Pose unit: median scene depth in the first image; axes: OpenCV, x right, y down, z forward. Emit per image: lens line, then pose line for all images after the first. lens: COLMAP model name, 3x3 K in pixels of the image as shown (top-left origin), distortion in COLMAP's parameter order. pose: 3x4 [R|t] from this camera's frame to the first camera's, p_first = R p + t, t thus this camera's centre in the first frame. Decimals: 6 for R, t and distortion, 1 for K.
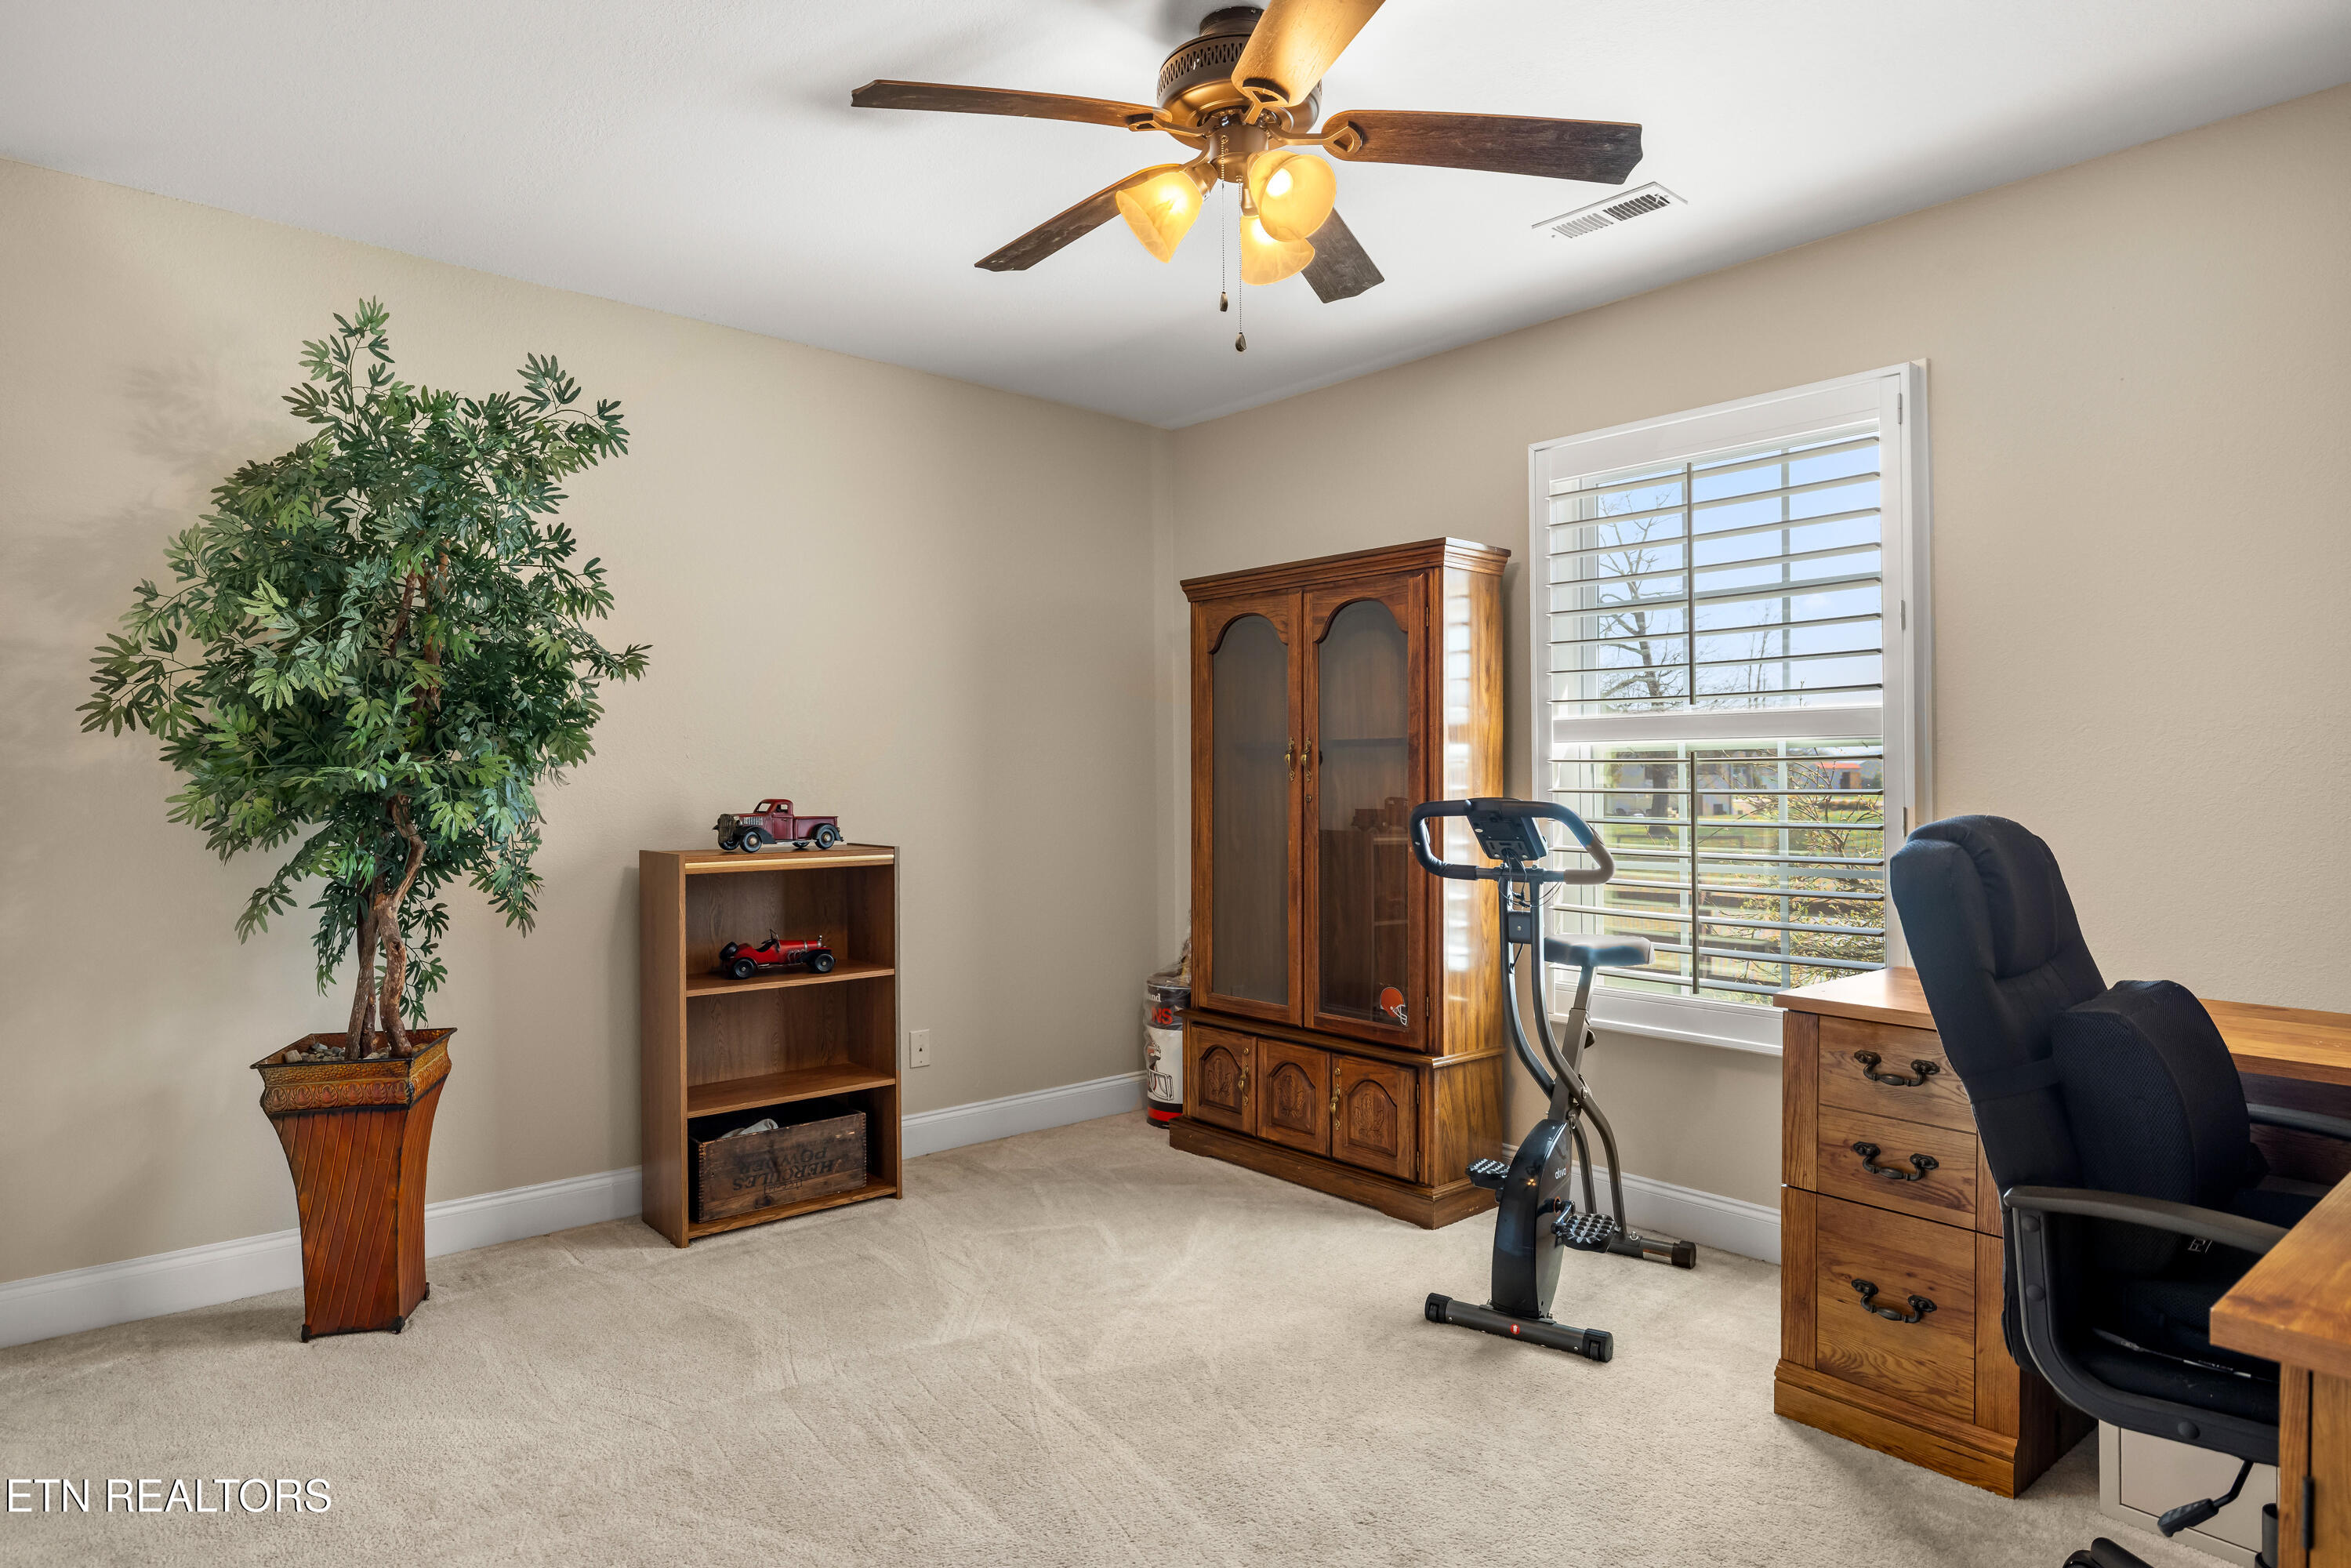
lens RADIAL K [[1346.6, 0, 1188.6], [0, 1346.6, 790.4], [0, 0, 1]] dist [0.003655, -0.000802]
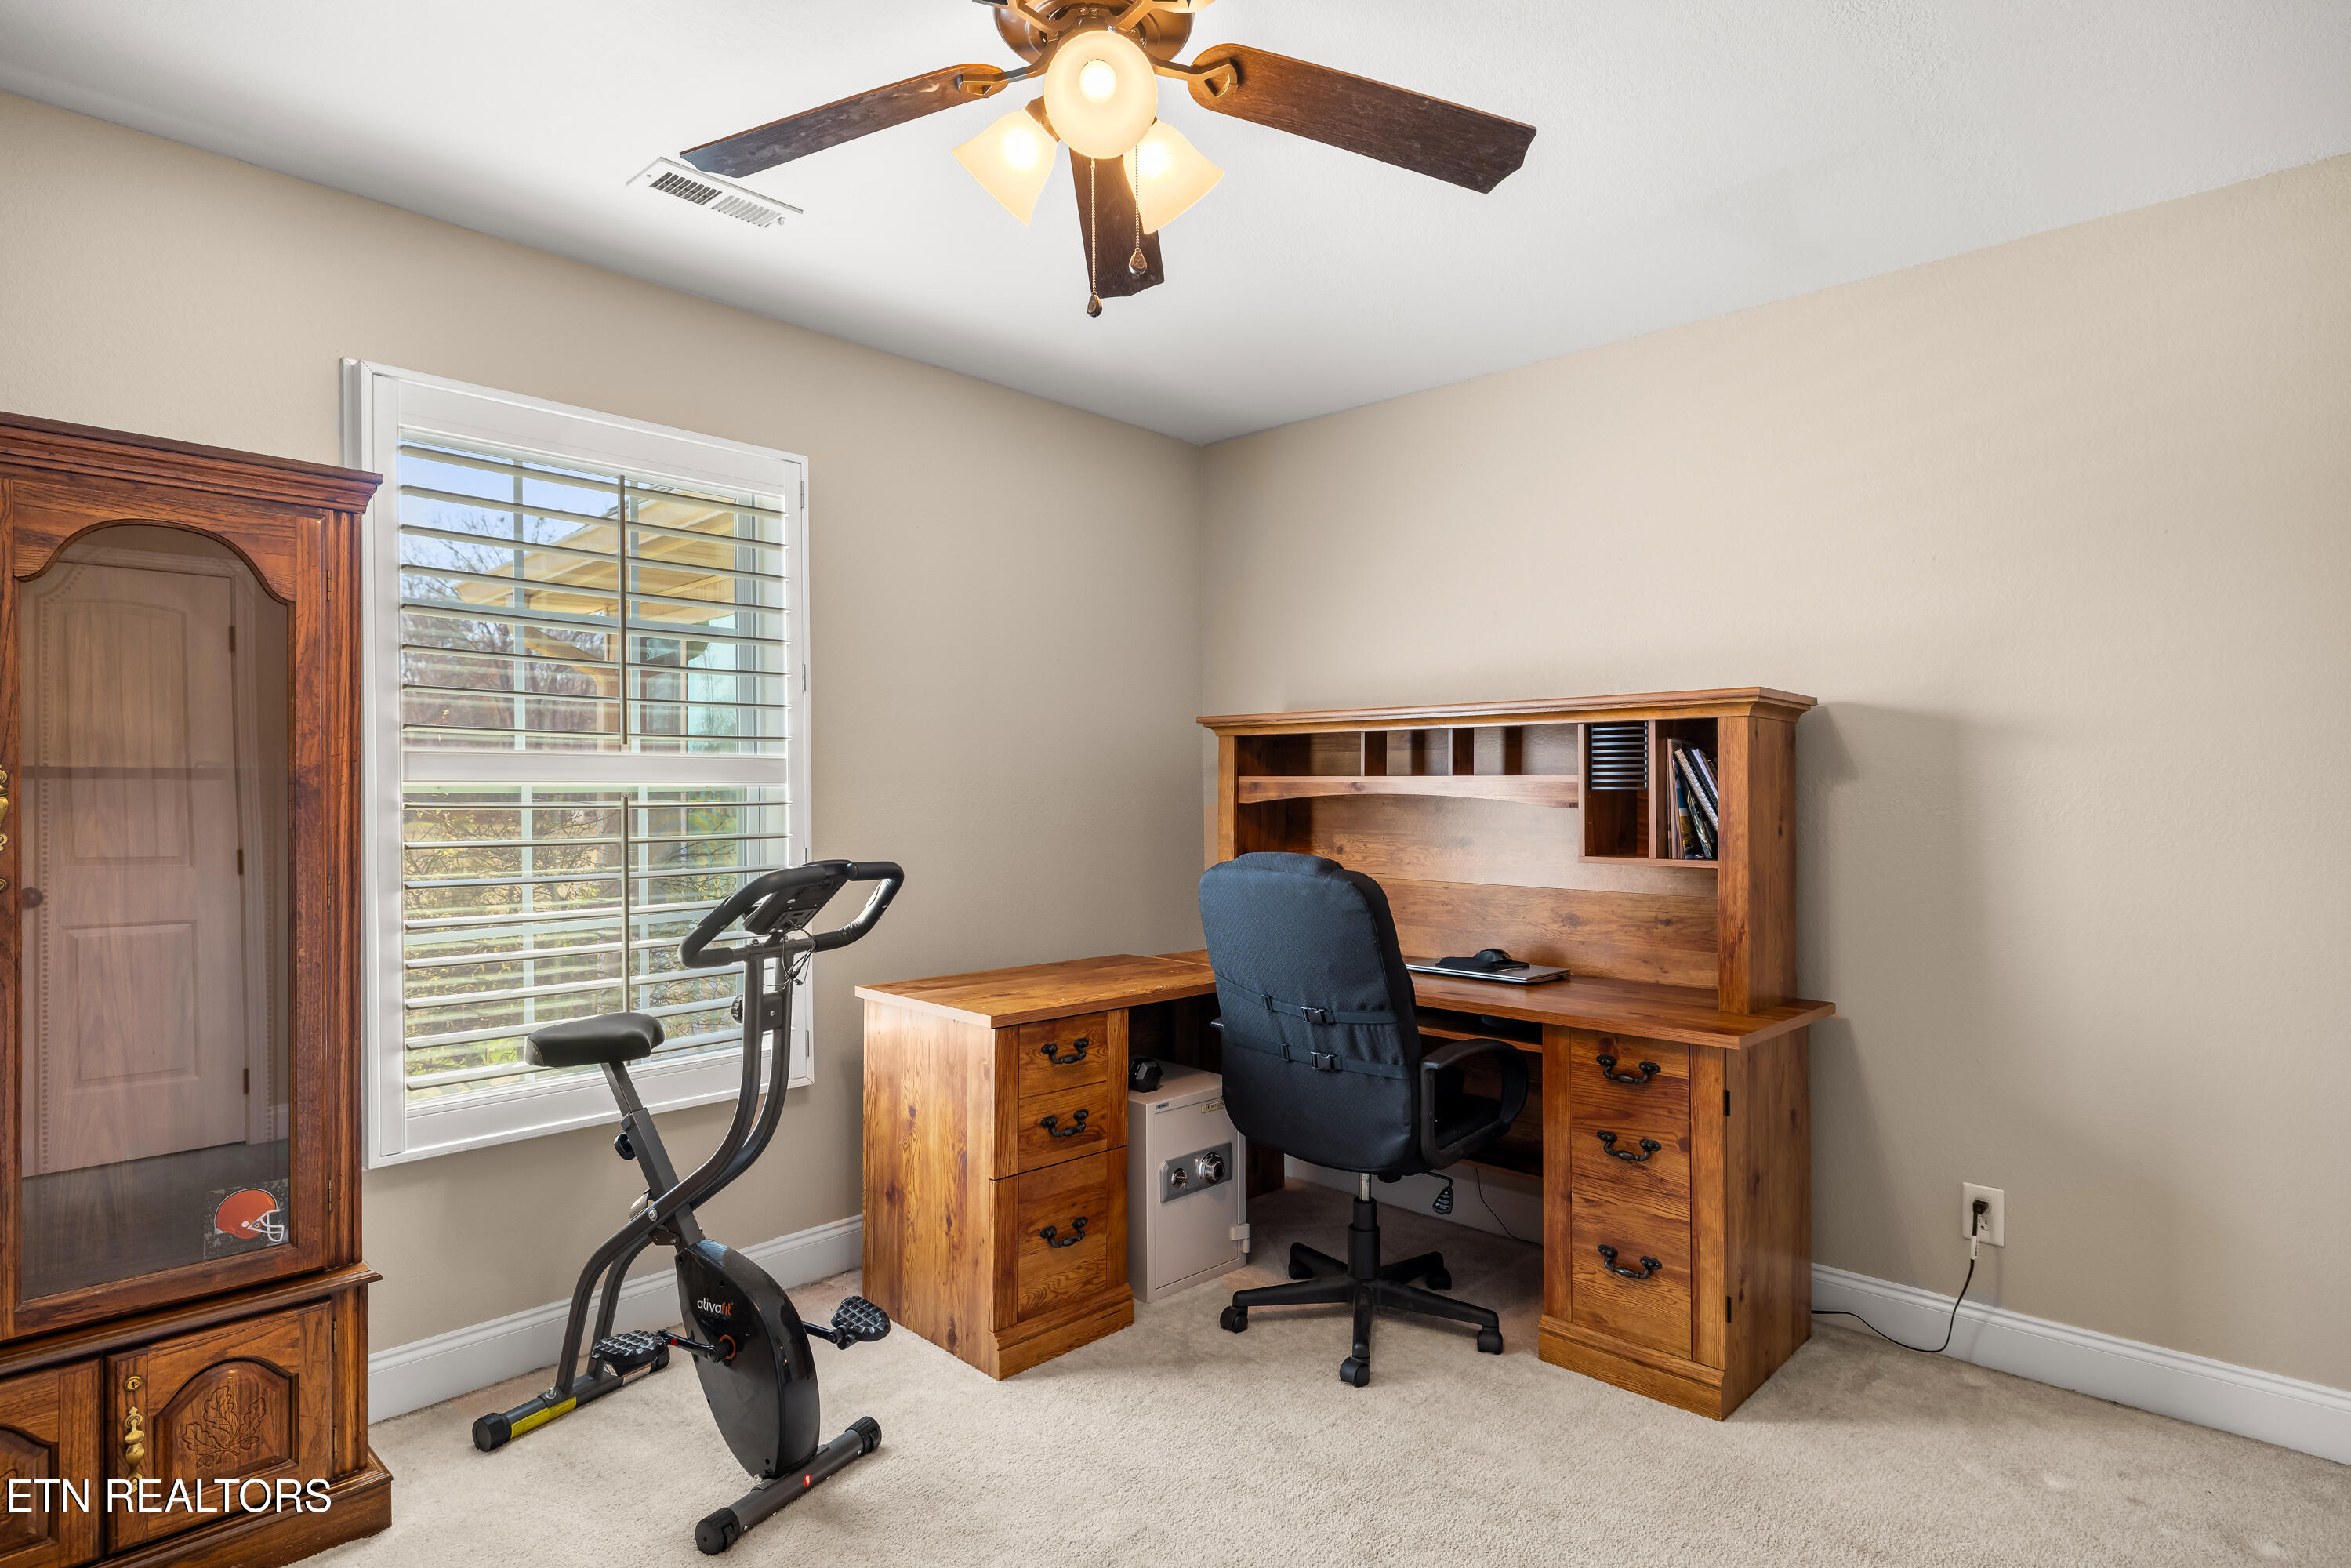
lens RADIAL K [[1232.6, 0, 1158.9], [0, 1232.6, 802.1], [0, 0, 1]] dist [-0.005405, -0.000696]
pose [[-0.073384, -0.005849, 0.997287, -0.629148], [0.010961, 0.999918, 0.006671, -0.036664], [-0.997243, 0.011421, -0.073314, 0.953223]]
